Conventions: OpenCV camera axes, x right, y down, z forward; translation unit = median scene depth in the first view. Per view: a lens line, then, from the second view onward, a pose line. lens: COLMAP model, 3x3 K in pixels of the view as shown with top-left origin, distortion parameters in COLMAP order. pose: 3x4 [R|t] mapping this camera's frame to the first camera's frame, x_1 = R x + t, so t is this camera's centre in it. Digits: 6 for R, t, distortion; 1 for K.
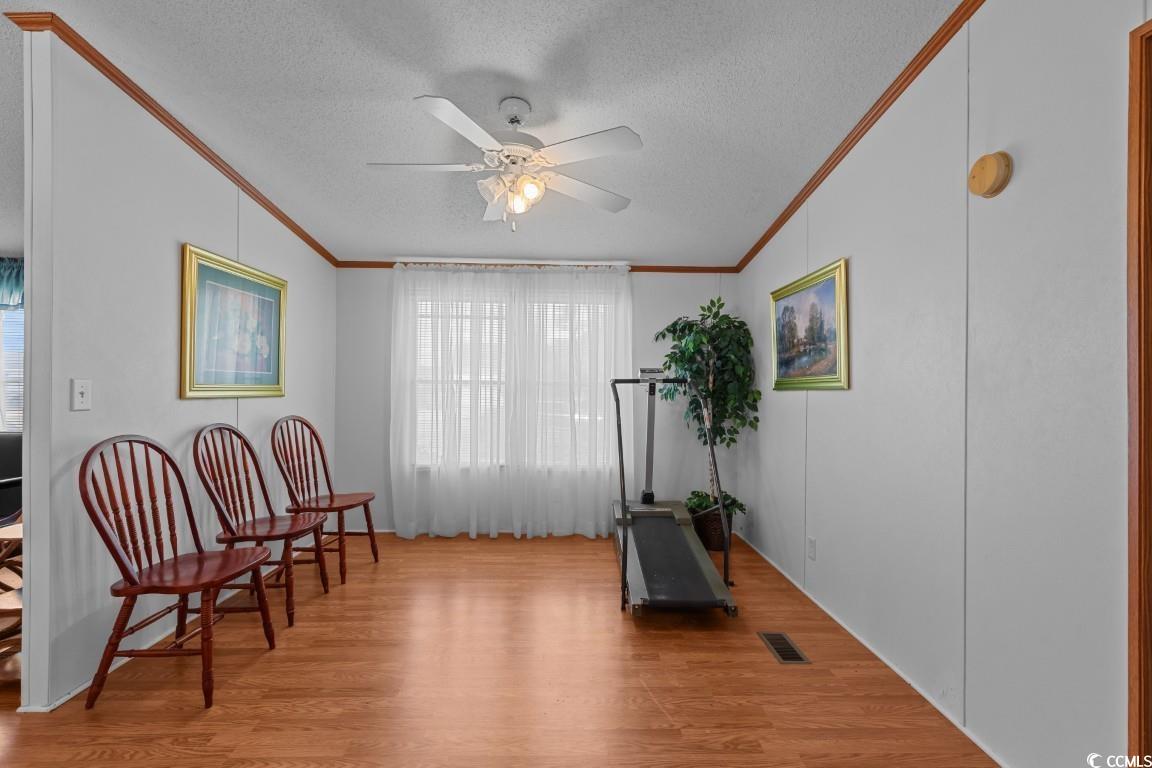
lens RADIAL K [[534.7, 0, 576.0], [0, 534.7, 384.0], [0, 0, 1]] dist [0.001352, 0.000566]
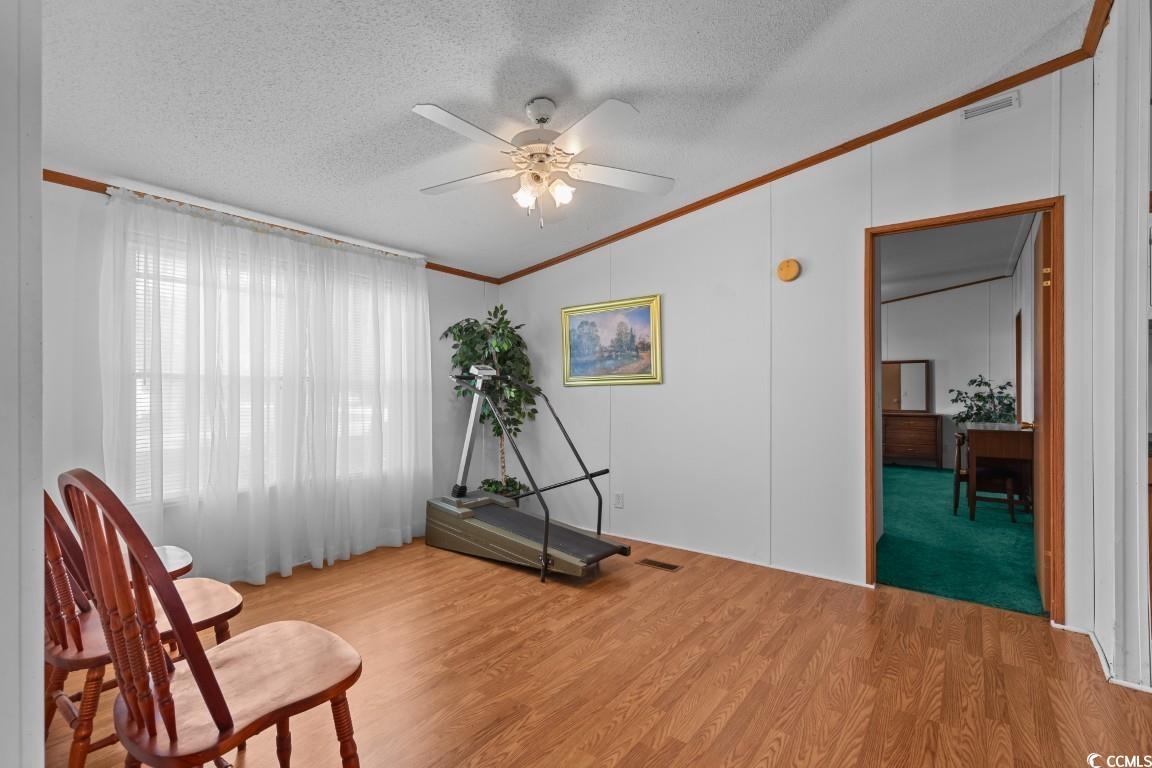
lens RADIAL K [[523.6, 0, 582.5], [0, 523.6, 389.7], [0, 0, 1]] dist [-0.001660, -0.000569]
pose [[0.609418, -0.006667, 0.792821, -0.543371], [0.003545, 0.999978, 0.005685, 0.011976], [-0.792841, -0.000654, 0.609428, 0.205025]]
